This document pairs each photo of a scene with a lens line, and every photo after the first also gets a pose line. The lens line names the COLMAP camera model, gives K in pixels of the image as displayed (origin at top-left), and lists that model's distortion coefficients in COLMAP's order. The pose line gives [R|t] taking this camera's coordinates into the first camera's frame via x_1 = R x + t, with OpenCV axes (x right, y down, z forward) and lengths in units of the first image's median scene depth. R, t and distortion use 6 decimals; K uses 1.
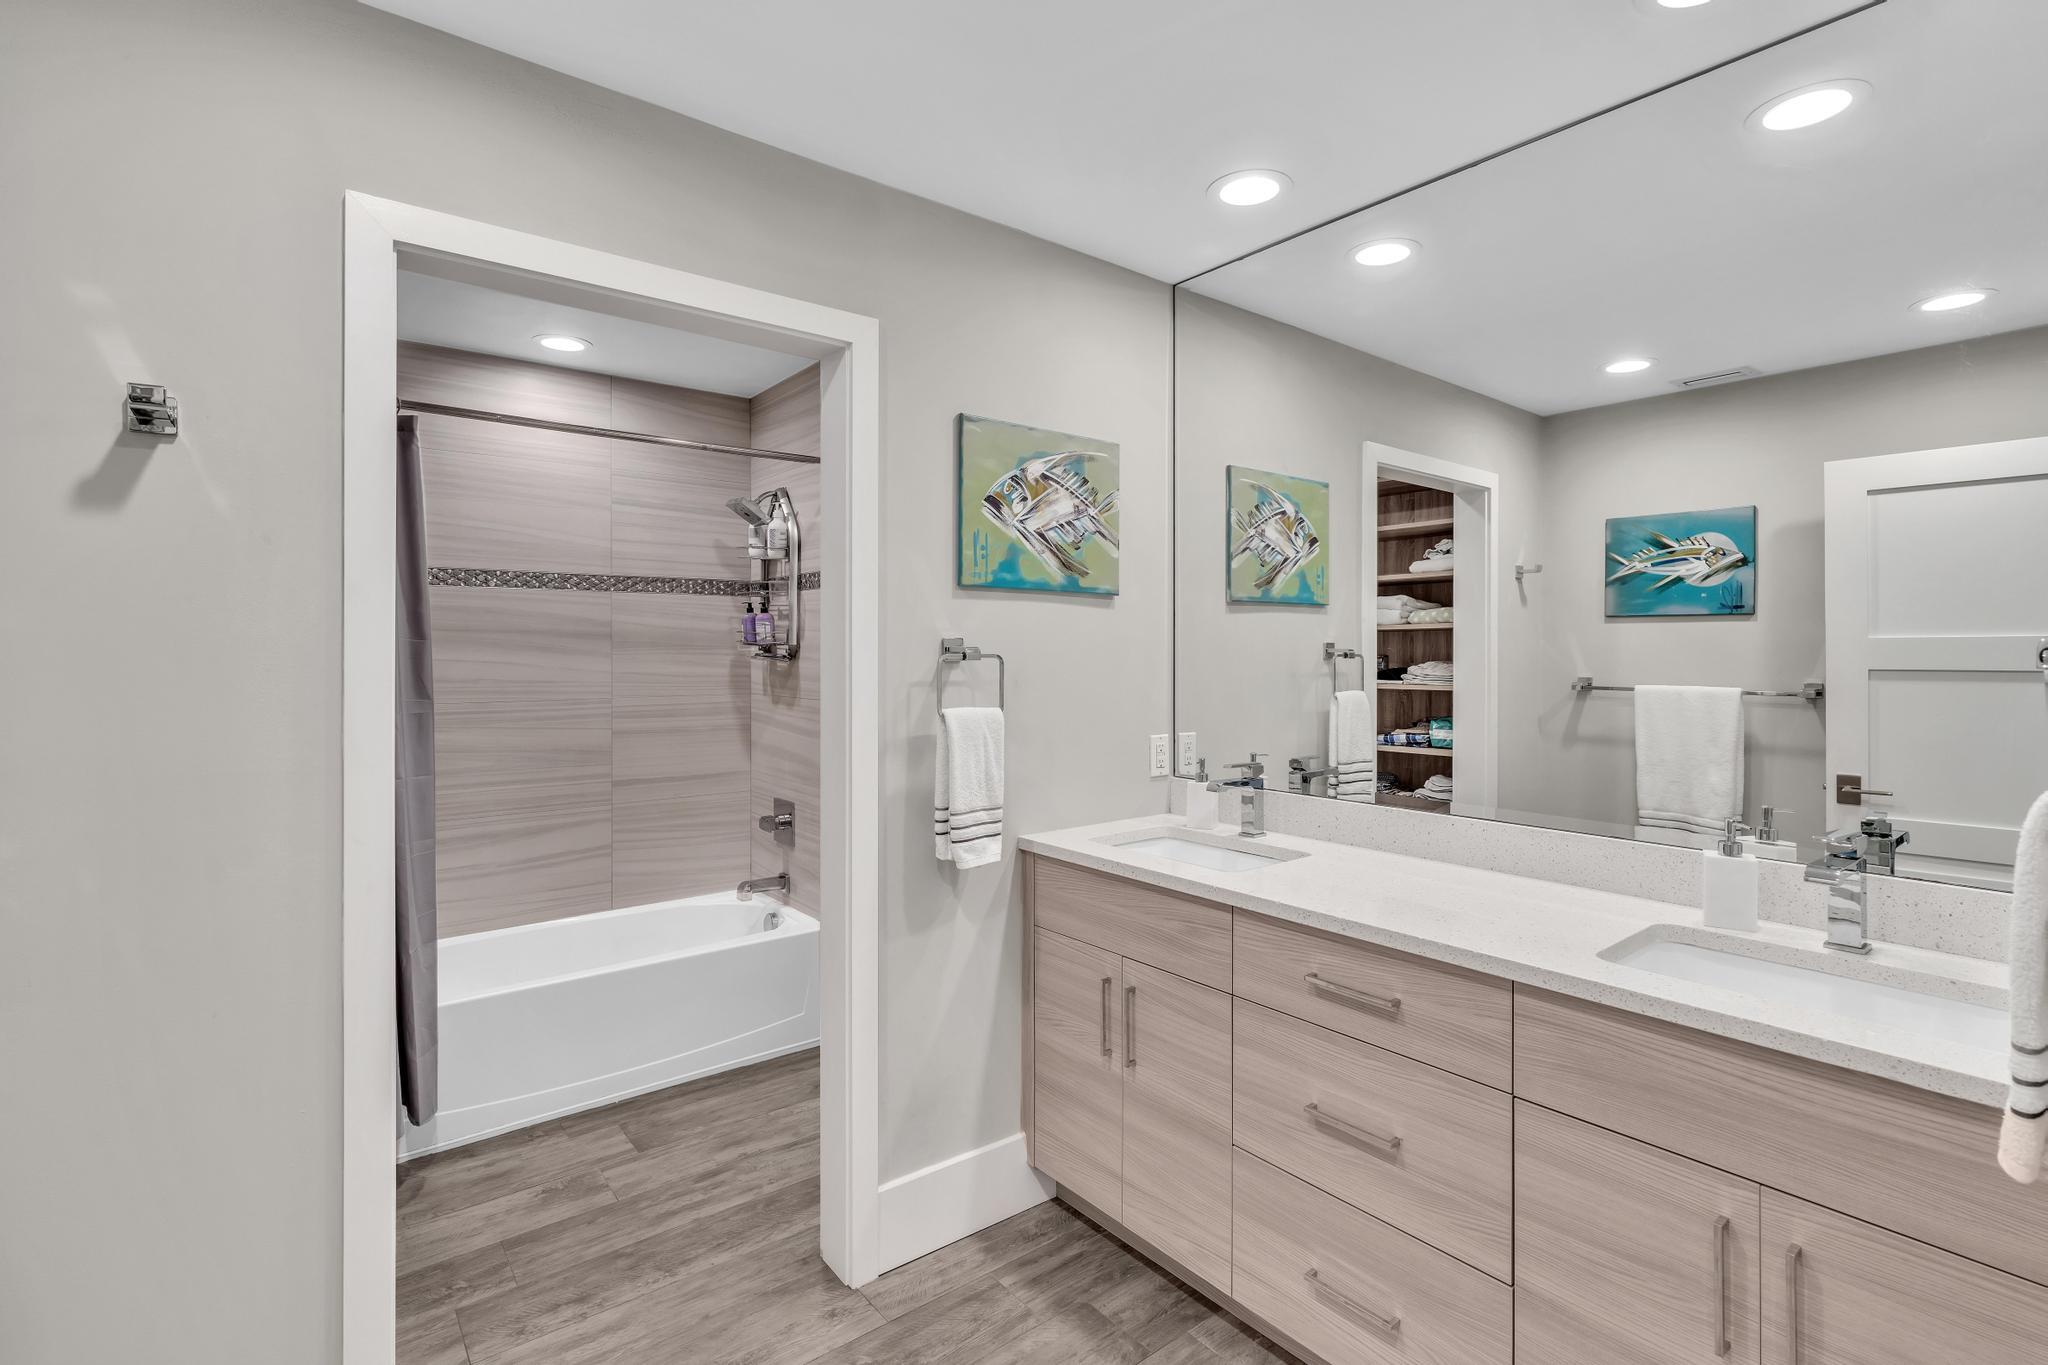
lens RADIAL K [[970.1, 0, 1036.6], [0, 970.1, 674.8], [0, 0, 1]] dist [0.000880, 0.000262]
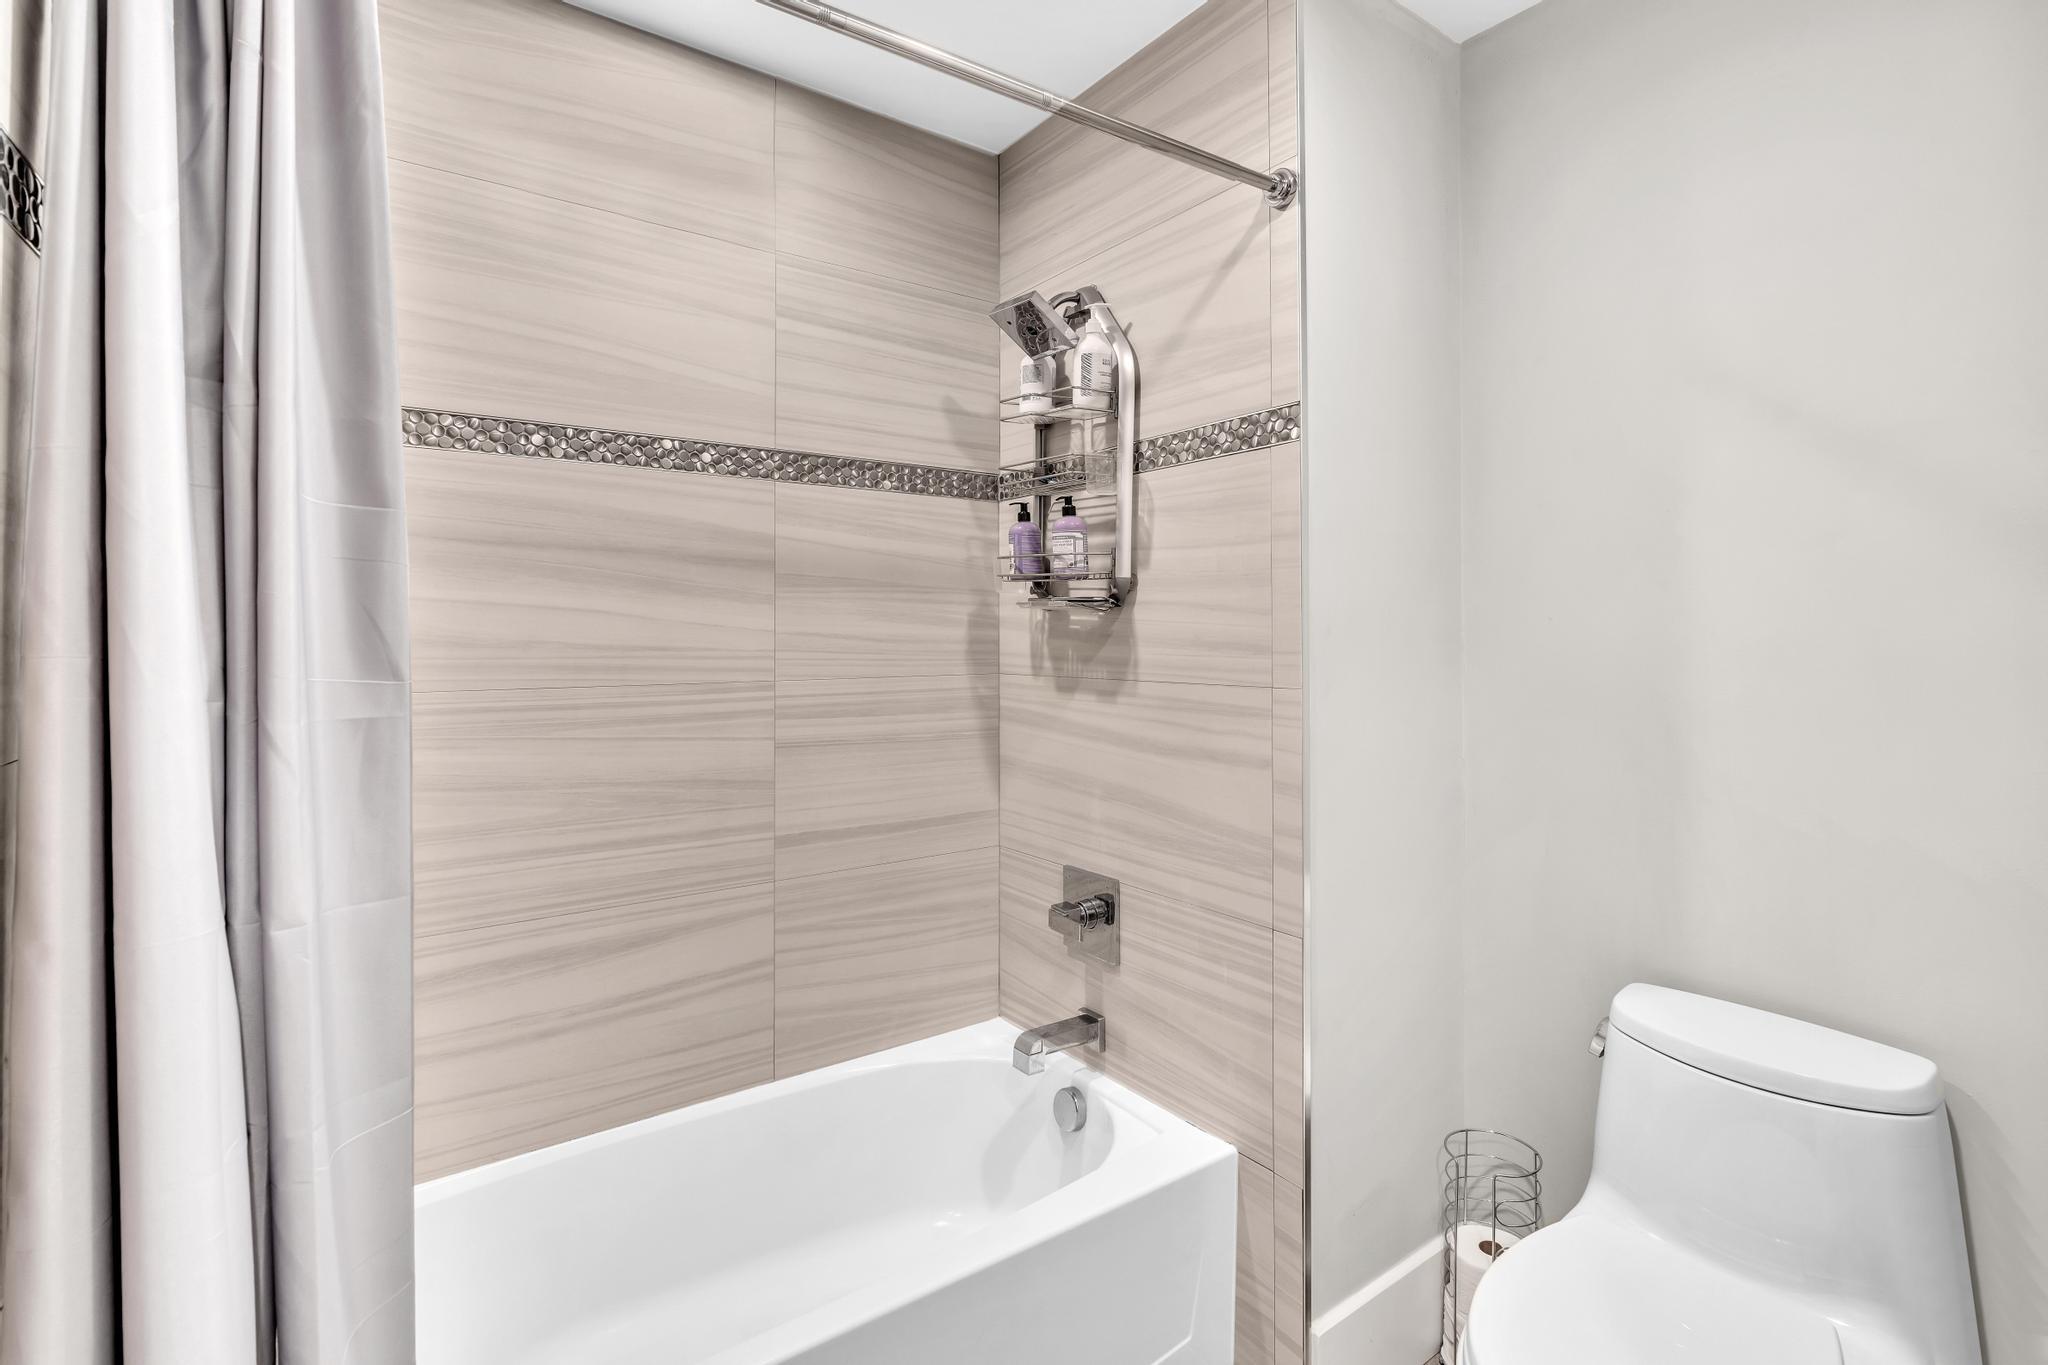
lens RADIAL K [[963.4, 0, 1025.7], [0, 963.4, 655.8], [0, 0, 1]] dist [-0.002227, 0.000065]
pose [[0.999155, -0.000894, -0.041088, -0.278660], [0.000639, 0.999980, -0.006219, 0.013623], [0.041093, 0.006187, 0.999136, 0.478112]]
